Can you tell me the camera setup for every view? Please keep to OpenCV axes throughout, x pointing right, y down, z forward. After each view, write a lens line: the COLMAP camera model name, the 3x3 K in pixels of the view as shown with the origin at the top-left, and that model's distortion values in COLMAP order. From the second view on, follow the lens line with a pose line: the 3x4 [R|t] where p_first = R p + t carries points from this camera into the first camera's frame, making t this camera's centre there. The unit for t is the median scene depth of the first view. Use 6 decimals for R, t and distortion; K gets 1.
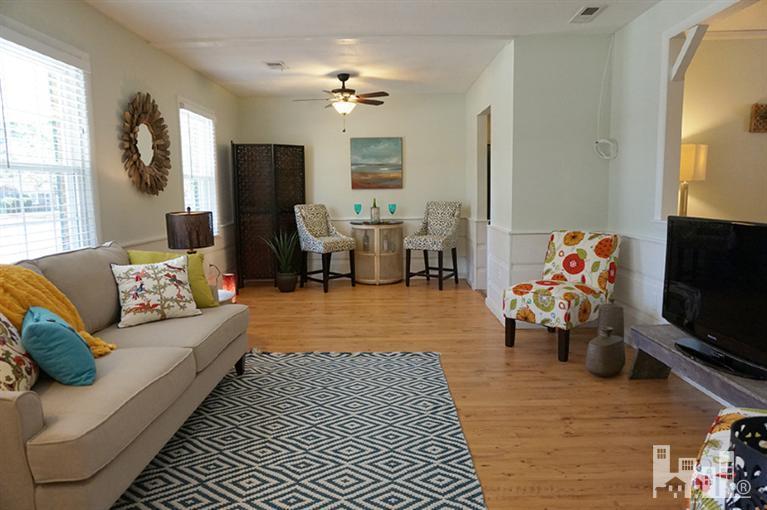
lens RADIAL K [[518.9, 0, 383.5], [0, 518.9, 255.0], [0, 0, 1]] dist [-0.020012, 0.004973]
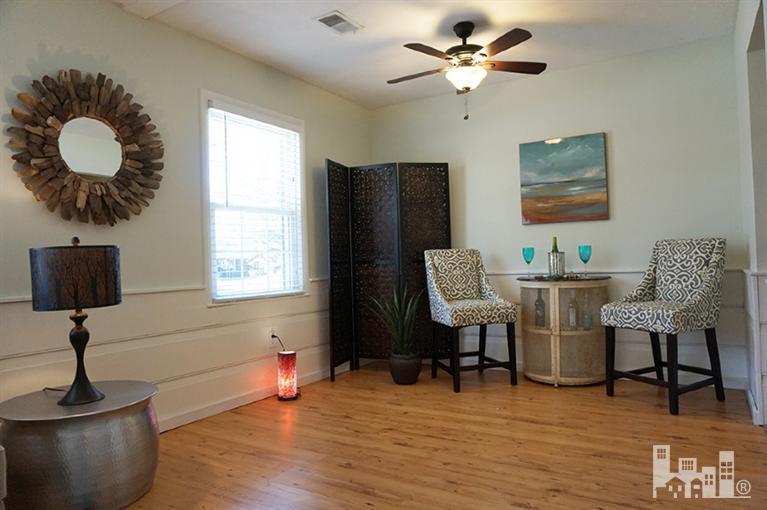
lens RADIAL K [[518.9, 0, 383.5], [0, 518.9, 255.0], [0, 0, 1]] dist [-0.020012, 0.004973]
pose [[0.853615, -0.016308, -0.520649, 0.170692], [-0.046988, 0.993024, -0.108142, -0.021207], [0.518781, 0.116776, 0.846894, 0.551000]]
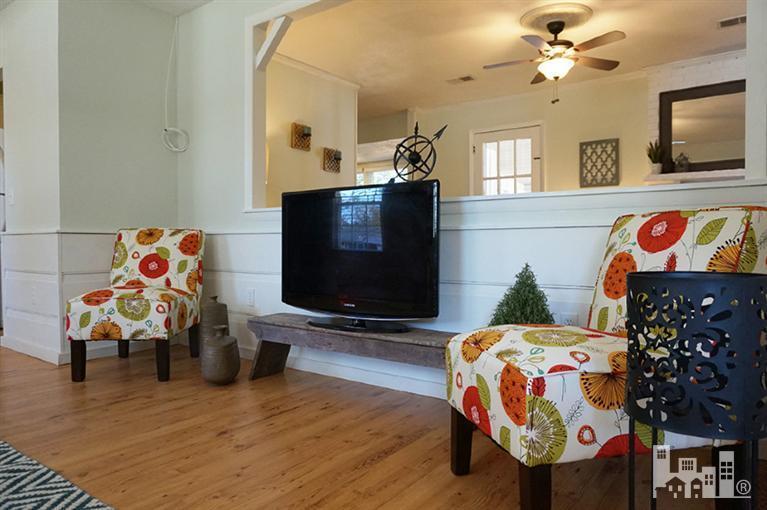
lens RADIAL K [[518.9, 0, 383.5], [0, 518.9, 255.0], [0, 0, 1]] dist [-0.020012, 0.004973]
pose [[0.589672, -0.004511, 0.807630, -0.069026], [0.088034, 0.994385, -0.058722, 0.068627], [-0.802830, 0.105726, 0.586758, 0.189187]]
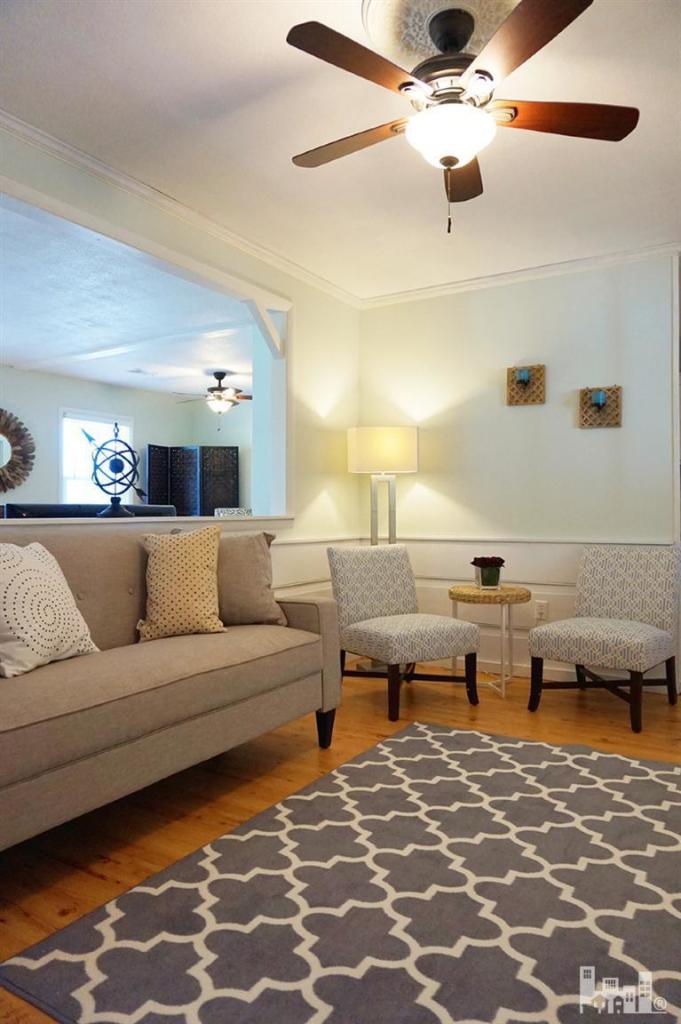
lens RADIAL K [[692.8, 0, 340.5], [0, 692.8, 512.0], [0, 0, 1]] dist [-0.020012, 0.004973]
pose [[0.858260, 0.009936, -0.513119, 0.908348], [-0.071391, 0.992404, -0.100193, 0.029385], [0.508226, 0.122623, 0.852450, 0.039736]]
